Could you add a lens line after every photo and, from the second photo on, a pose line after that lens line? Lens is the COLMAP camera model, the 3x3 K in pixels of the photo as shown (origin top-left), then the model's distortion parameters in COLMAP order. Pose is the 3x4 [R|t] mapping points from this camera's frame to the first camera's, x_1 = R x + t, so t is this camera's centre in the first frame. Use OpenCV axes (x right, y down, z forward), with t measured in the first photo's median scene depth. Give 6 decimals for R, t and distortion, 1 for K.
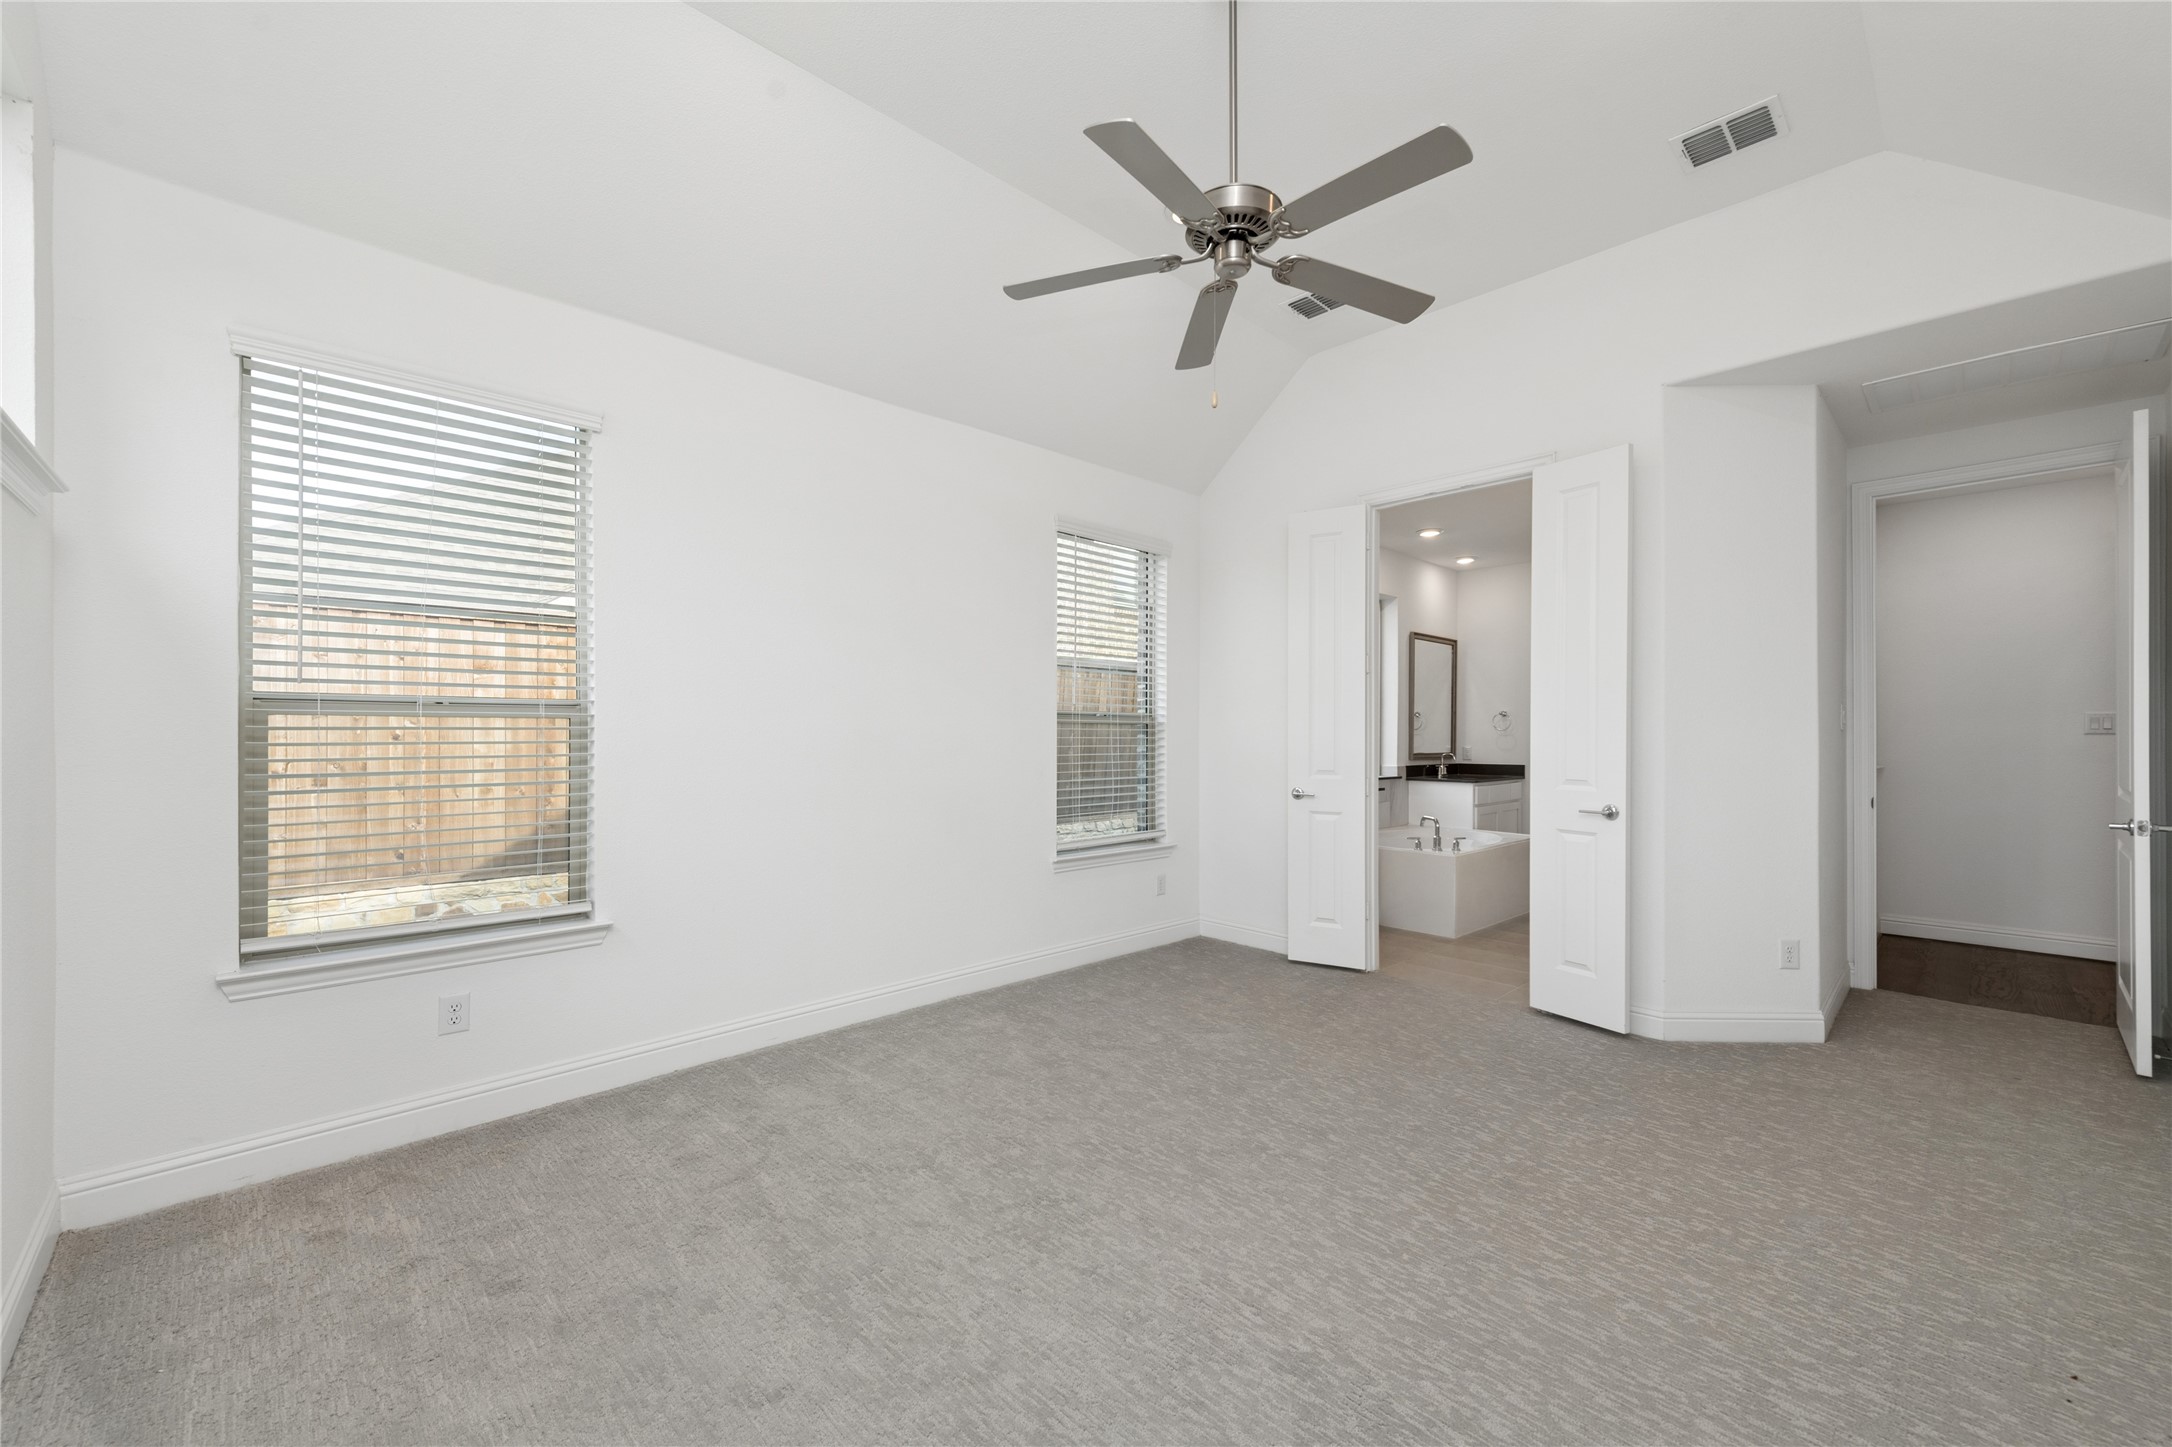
lens RADIAL K [[860.7, 0, 1056.9], [0, 860.7, 731.3], [0, 0, 1]] dist [-0.002130, -0.000617]
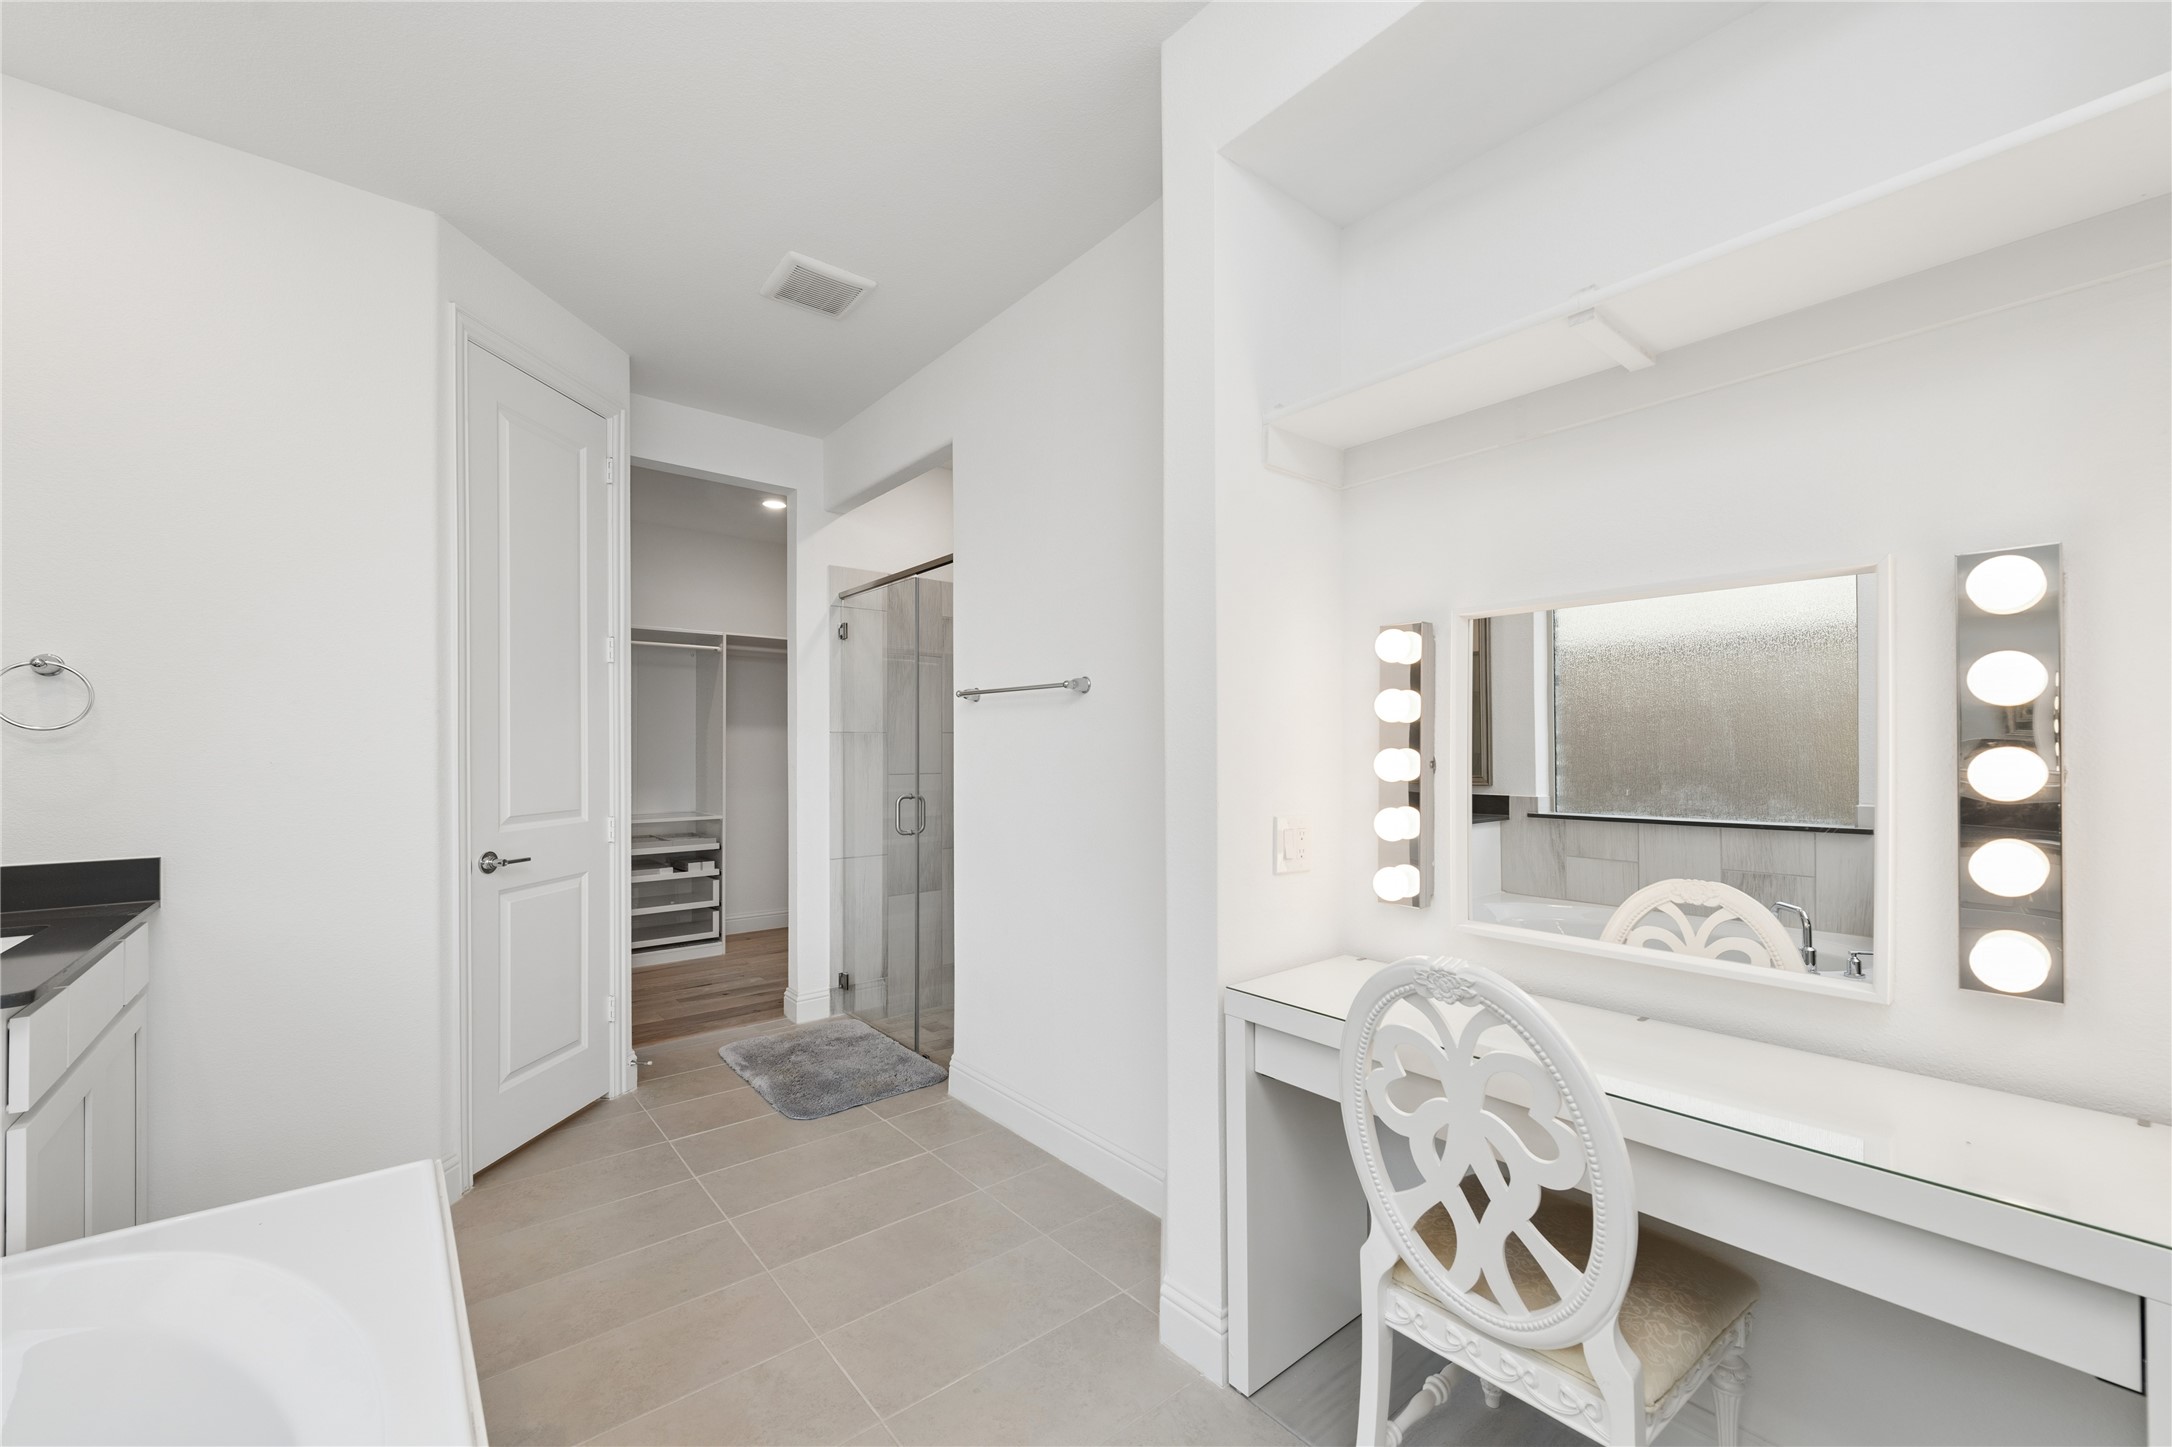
lens RADIAL K [[867.3, 0, 1093.9], [0, 867.3, 743.2], [0, 0, 1]] dist [0.000152, -0.000146]
pose [[0.042468, 0.003902, 0.999090, 0.229274], [0.004701, 0.999981, -0.004105, 0.004069], [-0.999087, 0.004871, 0.042449, 0.563841]]
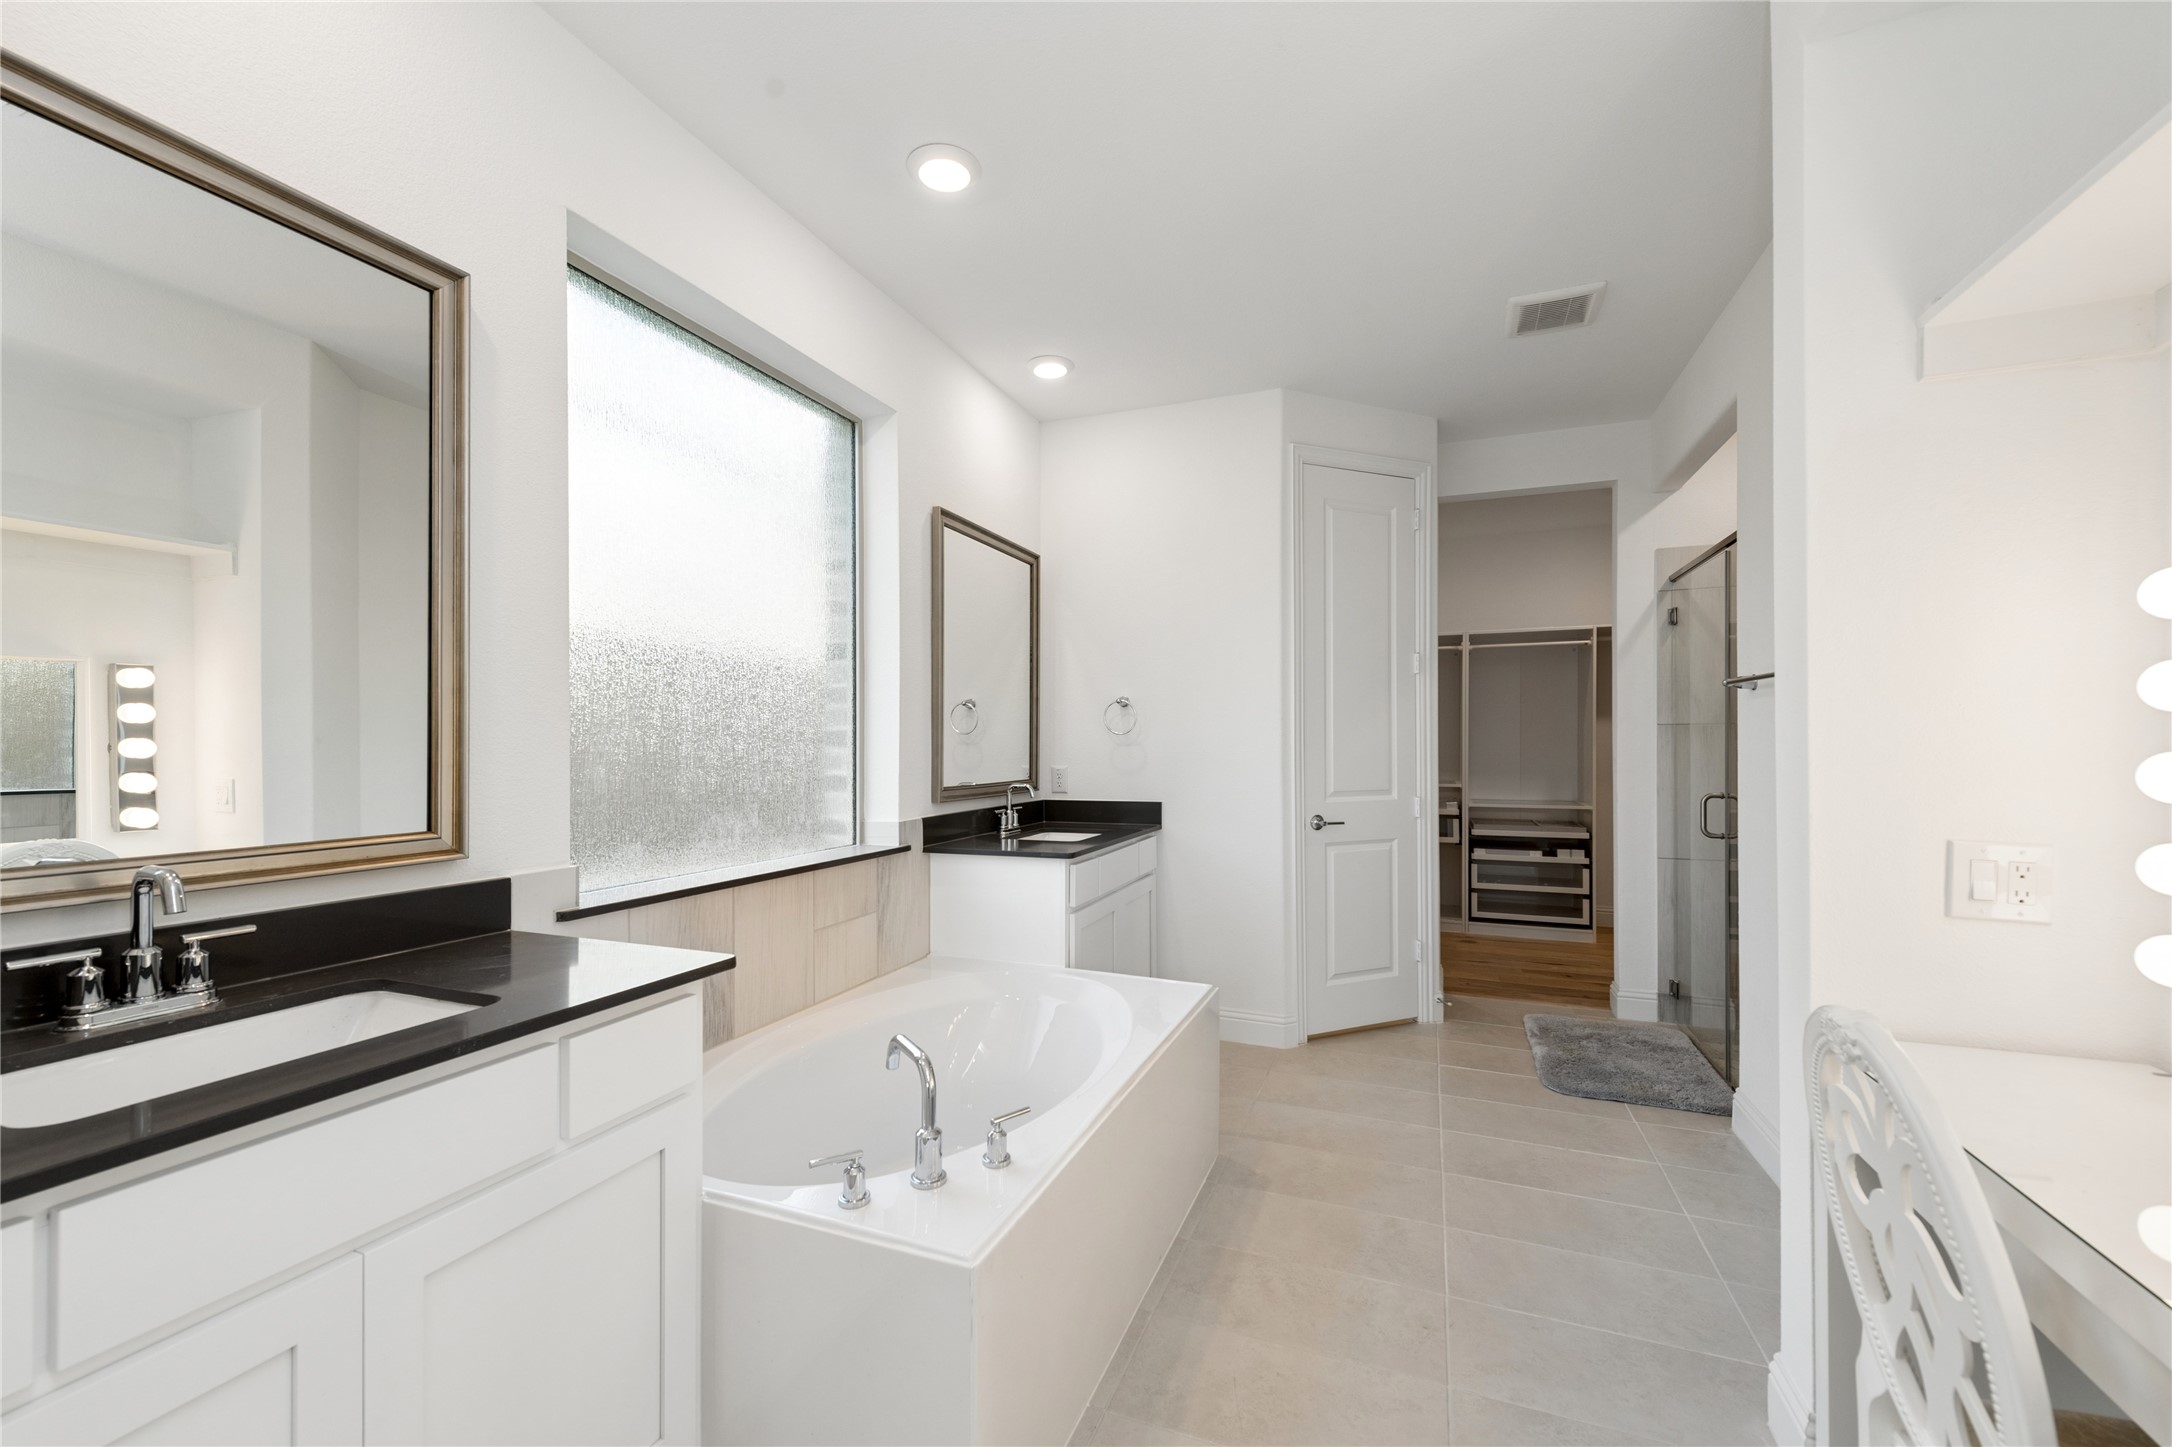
lens RADIAL K [[860.7, 0, 1056.9], [0, 860.7, 731.3], [0, 0, 1]] dist [-0.002130, -0.000617]
pose [[0.913001, -0.002235, 0.407952, 0.228449], [0.007666, 0.999902, -0.011679, 0.002092], [-0.407886, 0.013791, 0.912929, 0.456719]]
